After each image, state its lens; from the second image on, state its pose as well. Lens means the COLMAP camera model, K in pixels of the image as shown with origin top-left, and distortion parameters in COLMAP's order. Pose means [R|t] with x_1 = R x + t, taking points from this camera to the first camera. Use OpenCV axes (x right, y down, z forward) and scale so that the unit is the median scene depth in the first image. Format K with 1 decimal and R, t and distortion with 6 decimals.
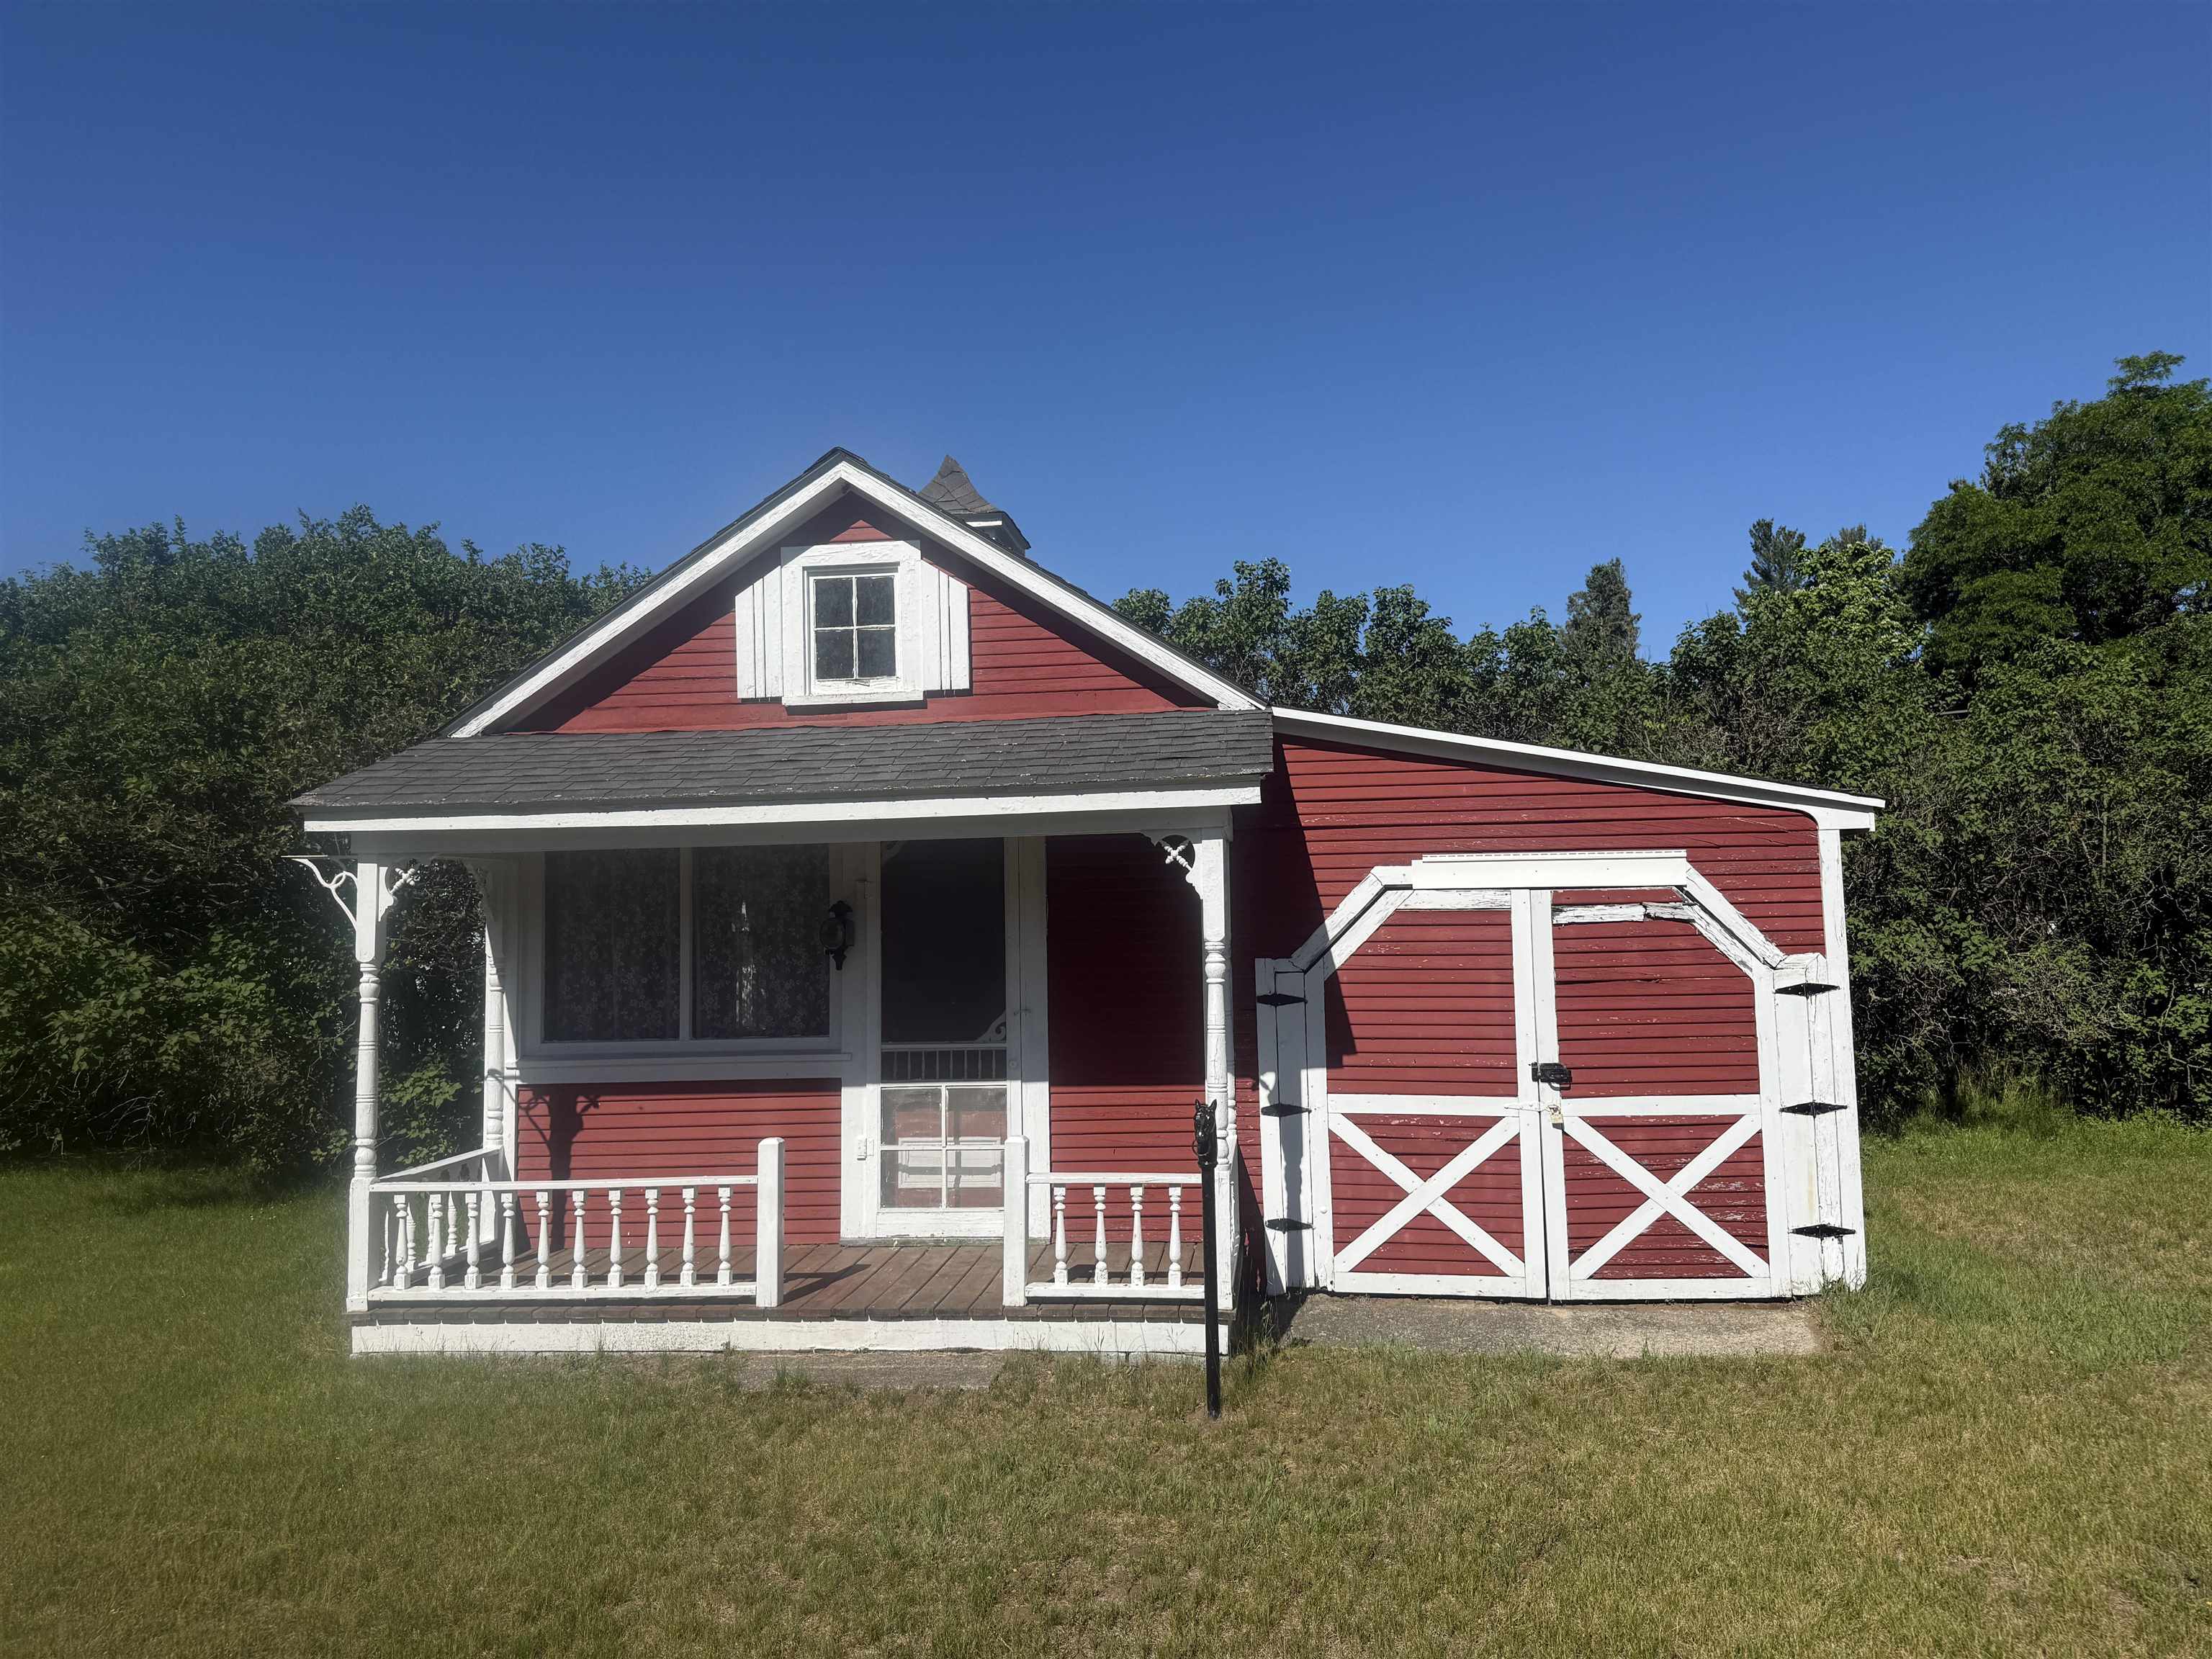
lens RADIAL K [[1552.4, 0, 1109.2], [0, 1552.4, 831.0], [0, 0, 1]] dist [0.075454, -0.094700]
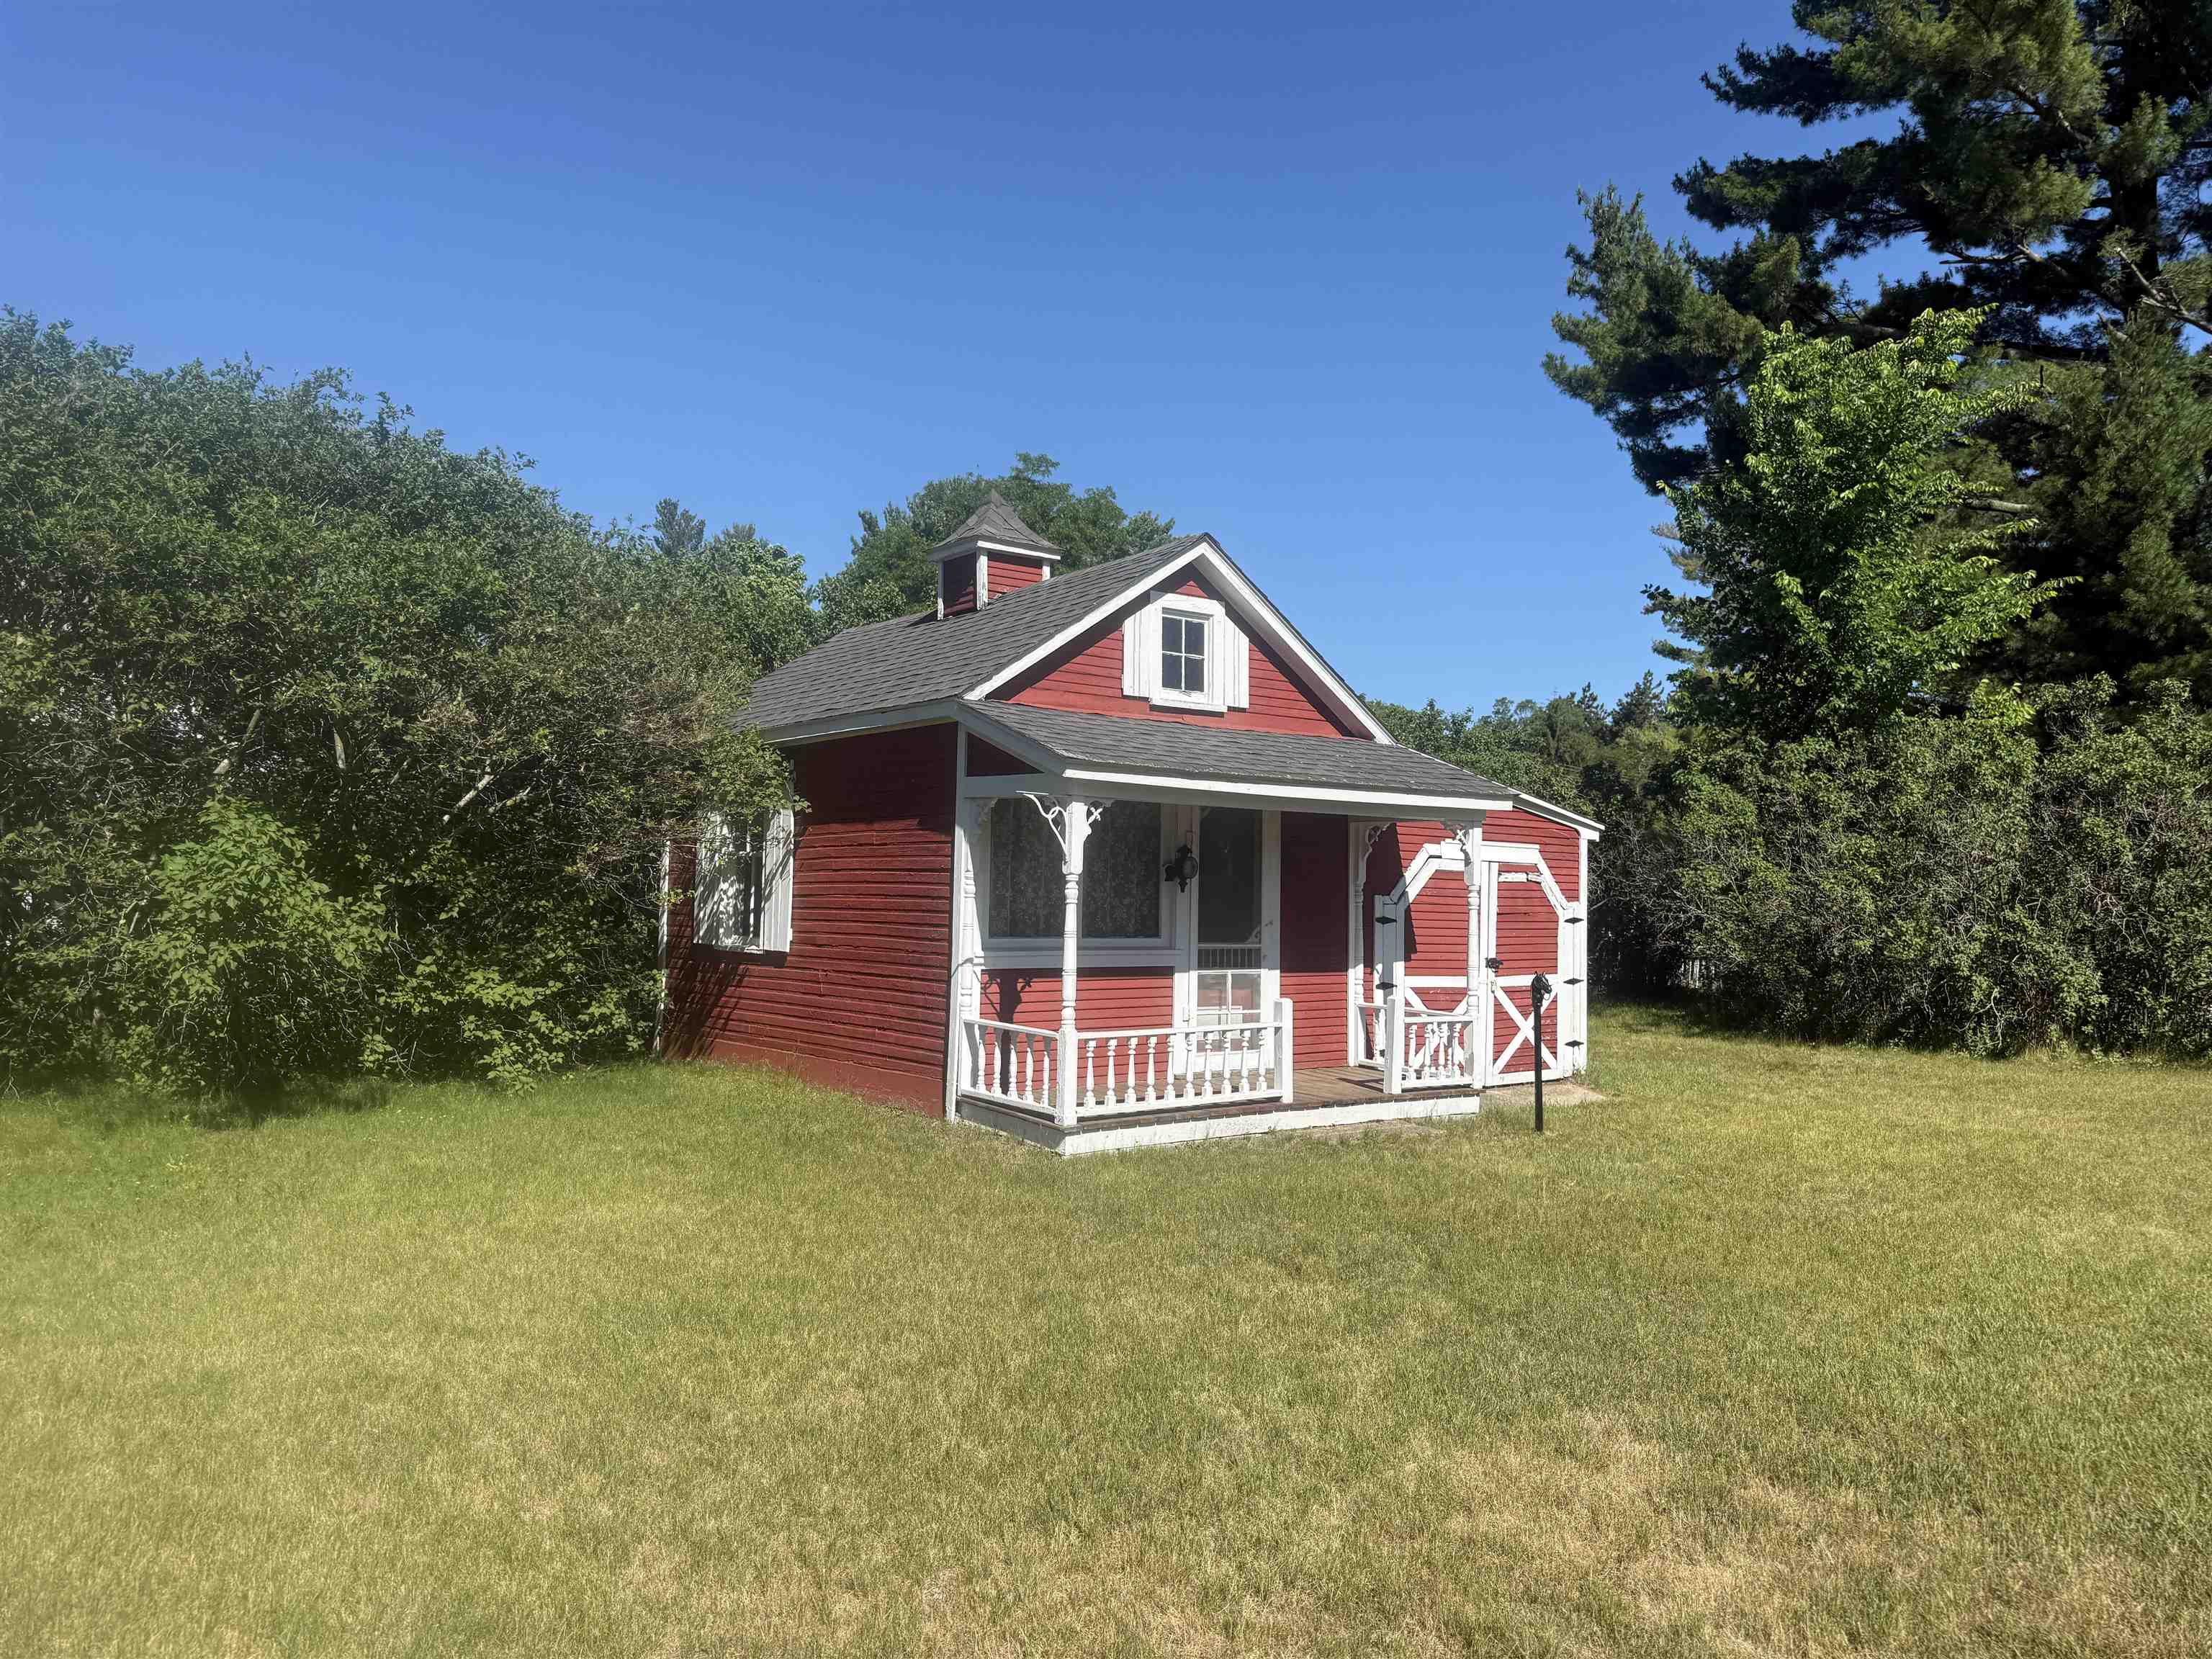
lens RADIAL K [[1552.4, 0, 1095.8], [0, 1552.4, 832.3], [0, 0, 1]] dist [0.075454, -0.094700]
pose [[0.724636, 0.063514, 0.686199, -1.276720], [-0.088137, 0.996108, 0.000875, 0.040821], [-0.683472, -0.061114, 0.727414, 0.003518]]
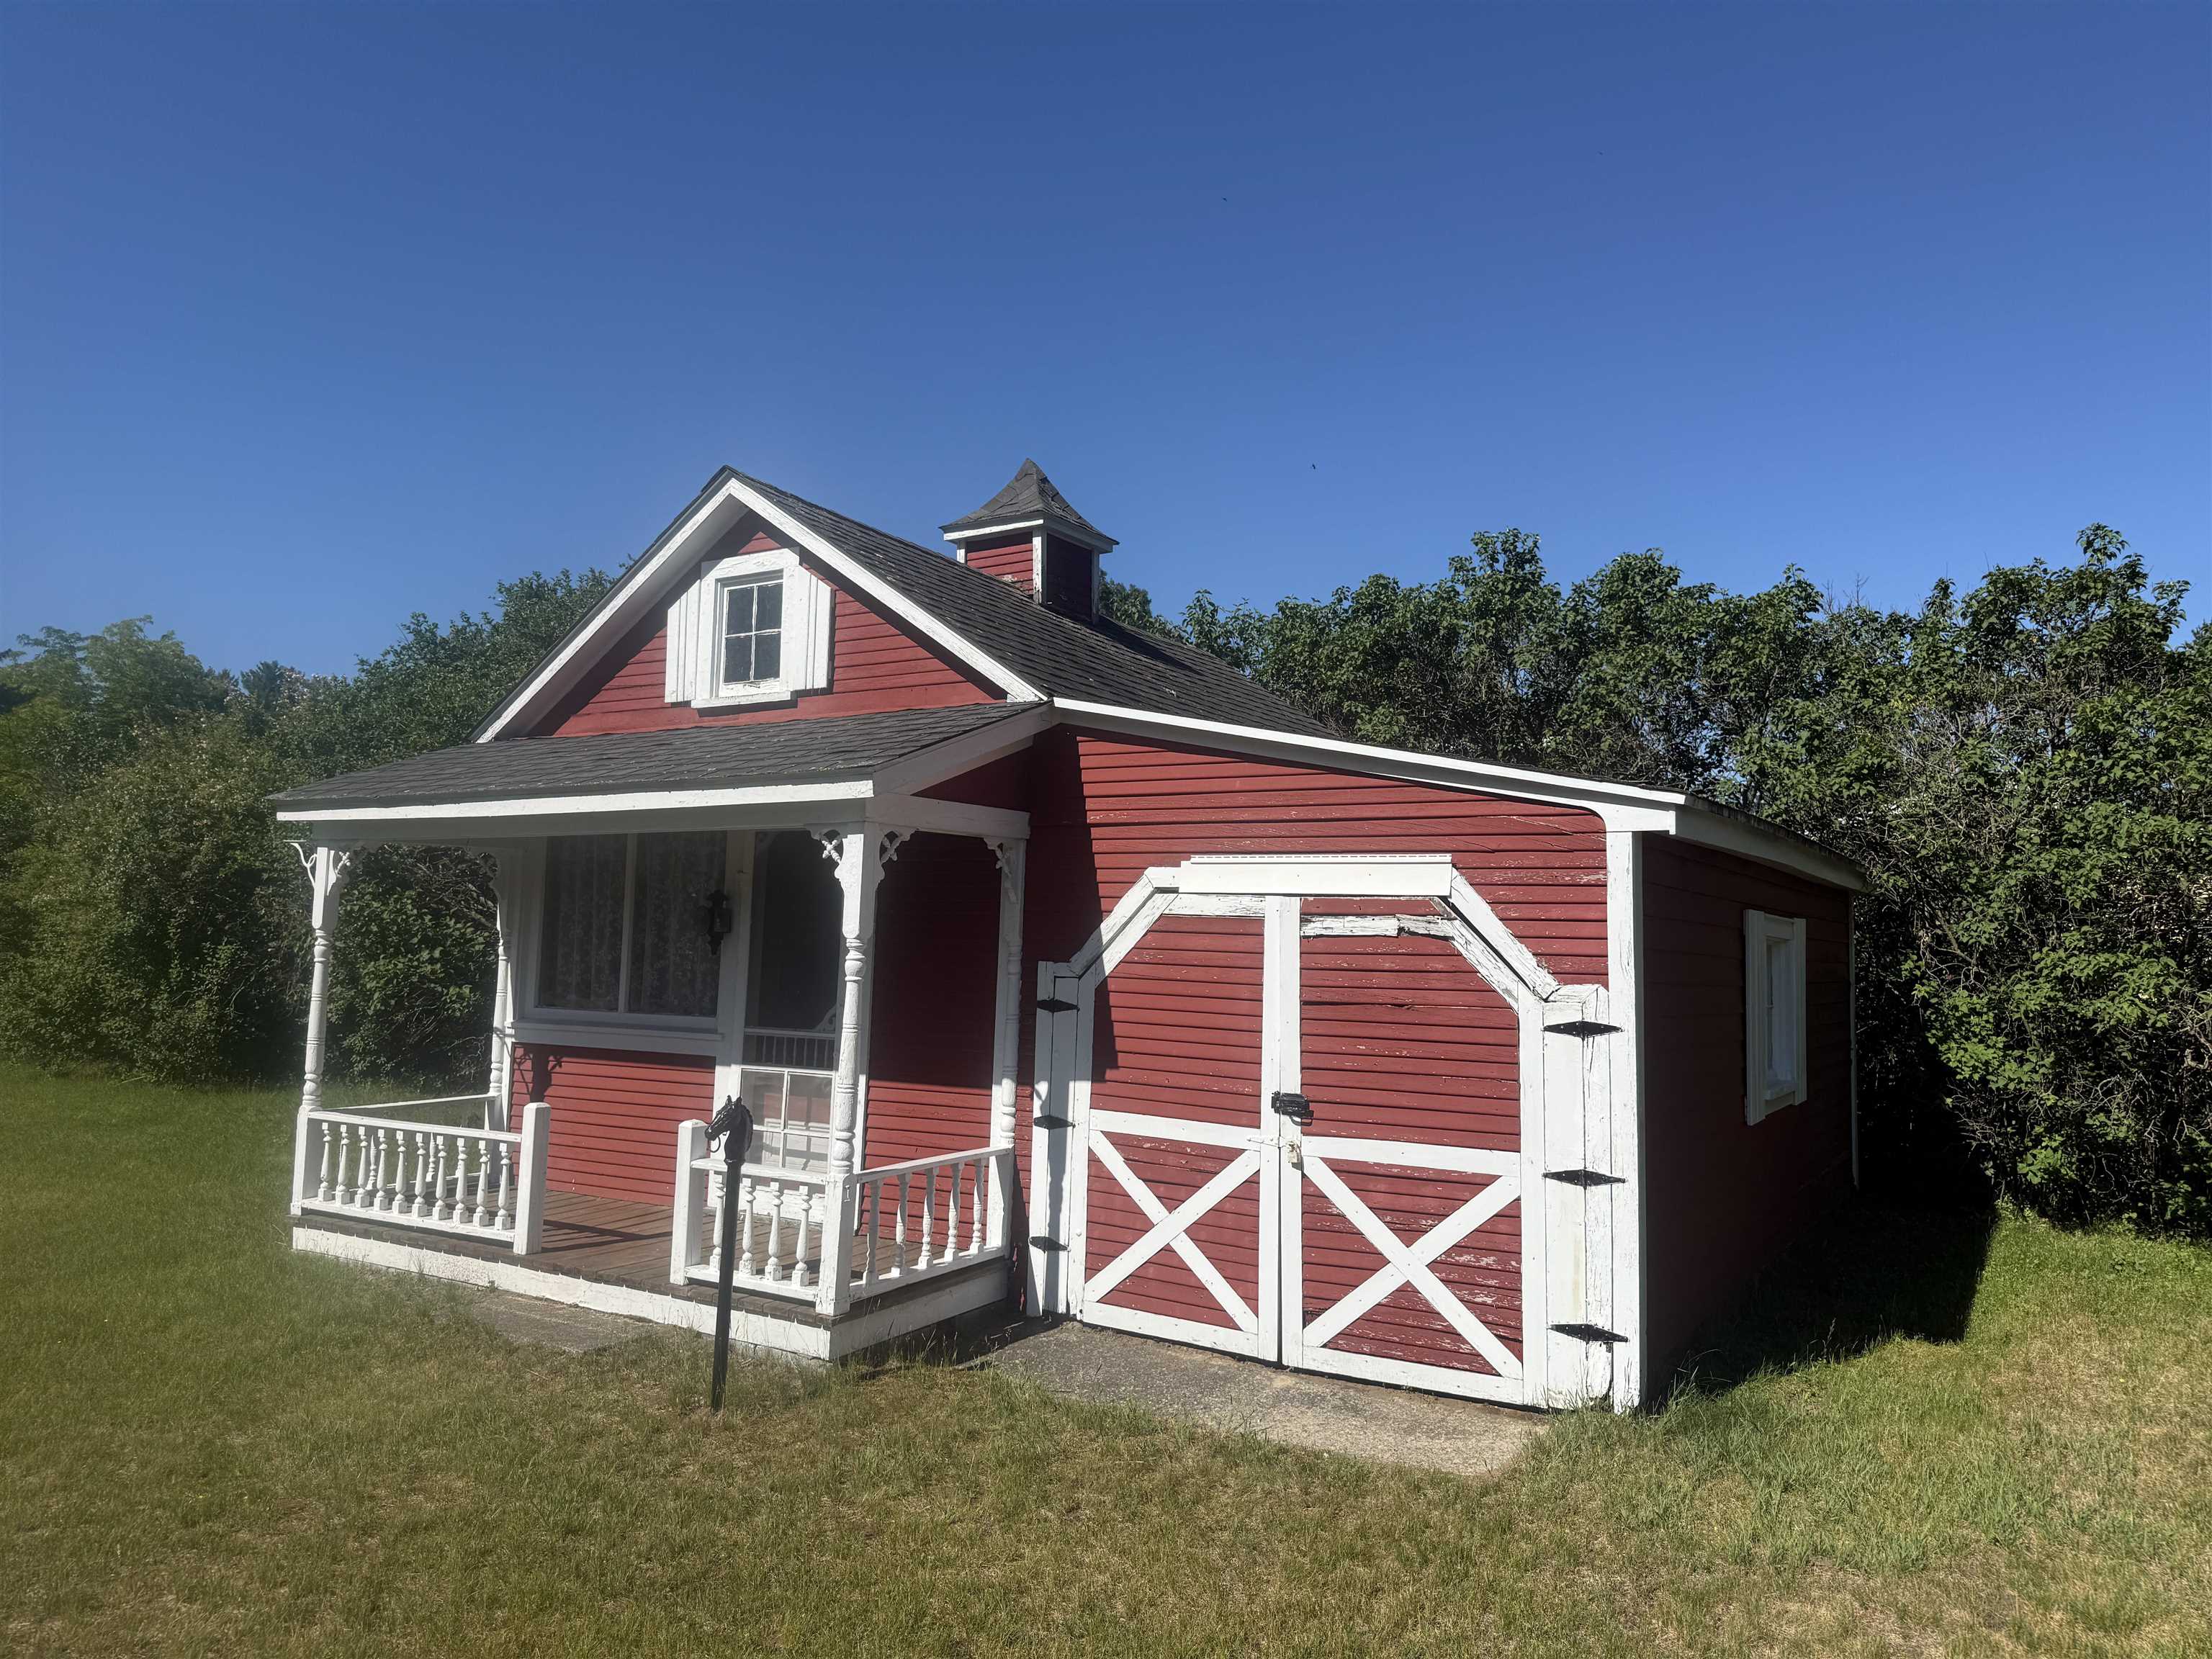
lens RADIAL K [[1552.4, 0, 1111.2], [0, 1552.4, 821.1], [0, 0, 1]] dist [0.075454, -0.094700]
pose [[0.897074, 0.006391, -0.441835, 0.562416], [-0.009394, 0.999945, -0.004611, 0.000064], [0.441781, 0.008287, 0.897085, 0.165165]]
